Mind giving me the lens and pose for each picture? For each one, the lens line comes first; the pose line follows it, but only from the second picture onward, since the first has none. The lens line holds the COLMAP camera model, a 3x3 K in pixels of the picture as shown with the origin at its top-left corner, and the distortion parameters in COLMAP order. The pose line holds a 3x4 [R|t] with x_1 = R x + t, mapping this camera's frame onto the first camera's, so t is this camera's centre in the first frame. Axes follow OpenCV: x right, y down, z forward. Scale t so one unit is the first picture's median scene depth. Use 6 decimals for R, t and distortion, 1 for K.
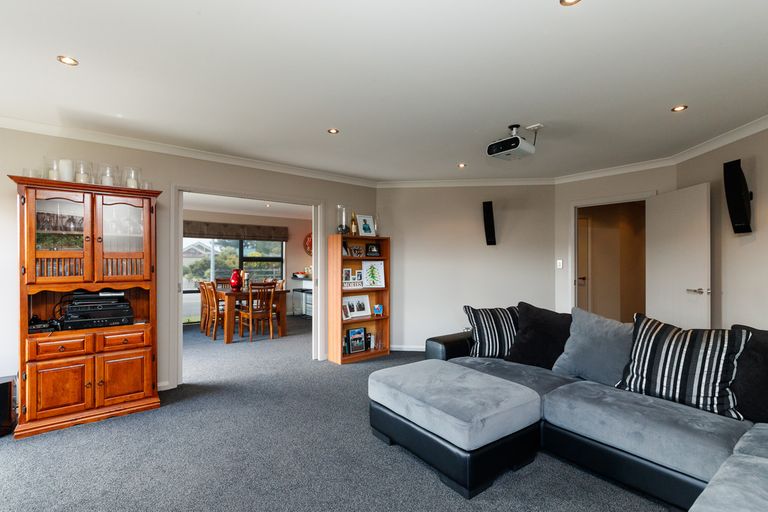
lens RADIAL K [[354.0, 0, 384.0], [0, 354.0, 256.0], [0, 0, 1]] dist [0.000438, 0.000216]
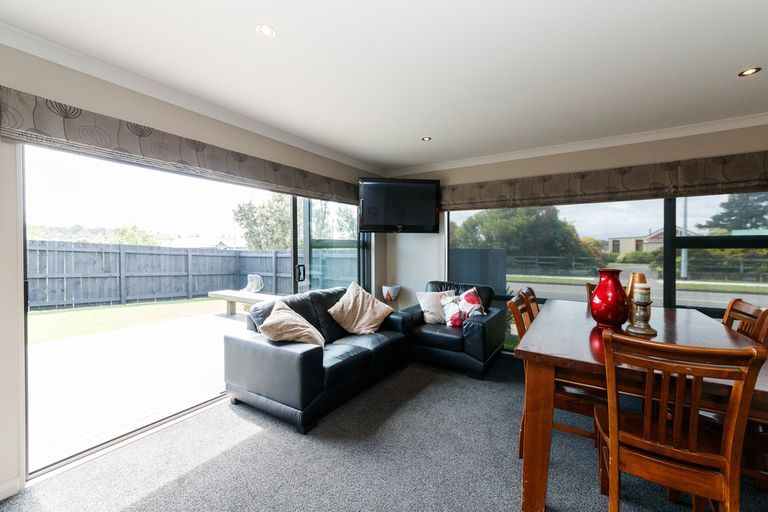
lens RADIAL K [[317.9, 0, 382.3], [0, 317.9, 244.0], [0, 0, 1]] dist [-0.000049, -0.000011]
pose [[0.327572, -0.014113, -0.944721, -0.310351], [0.018153, 0.999798, -0.008642, 0.016636], [0.944652, -0.014319, 0.327762, 1.110434]]
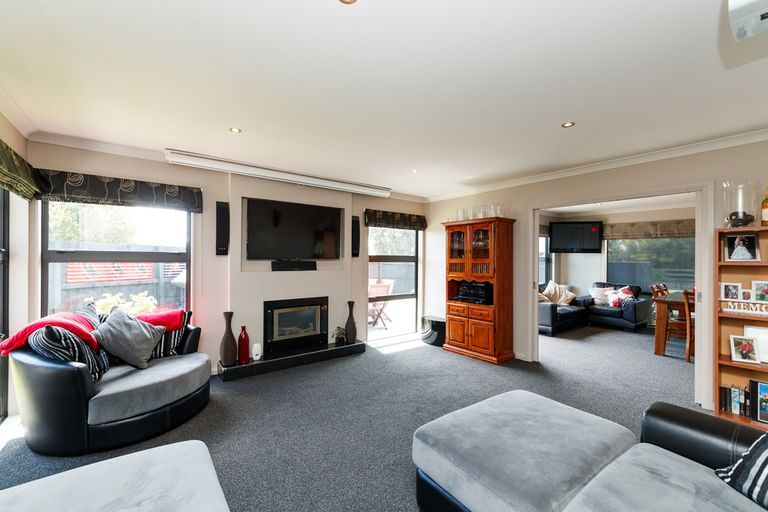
lens RADIAL K [[322.1, 0, 384.0], [0, 322.1, 256.0], [0, 0, 1]] dist [-0.001213, -0.000233]
pose [[0.004051, -0.006989, -0.999967, 0.538540], [0.013023, 0.999891, -0.006936, -0.014550], [0.999907, -0.012995, 0.004141, 0.415850]]
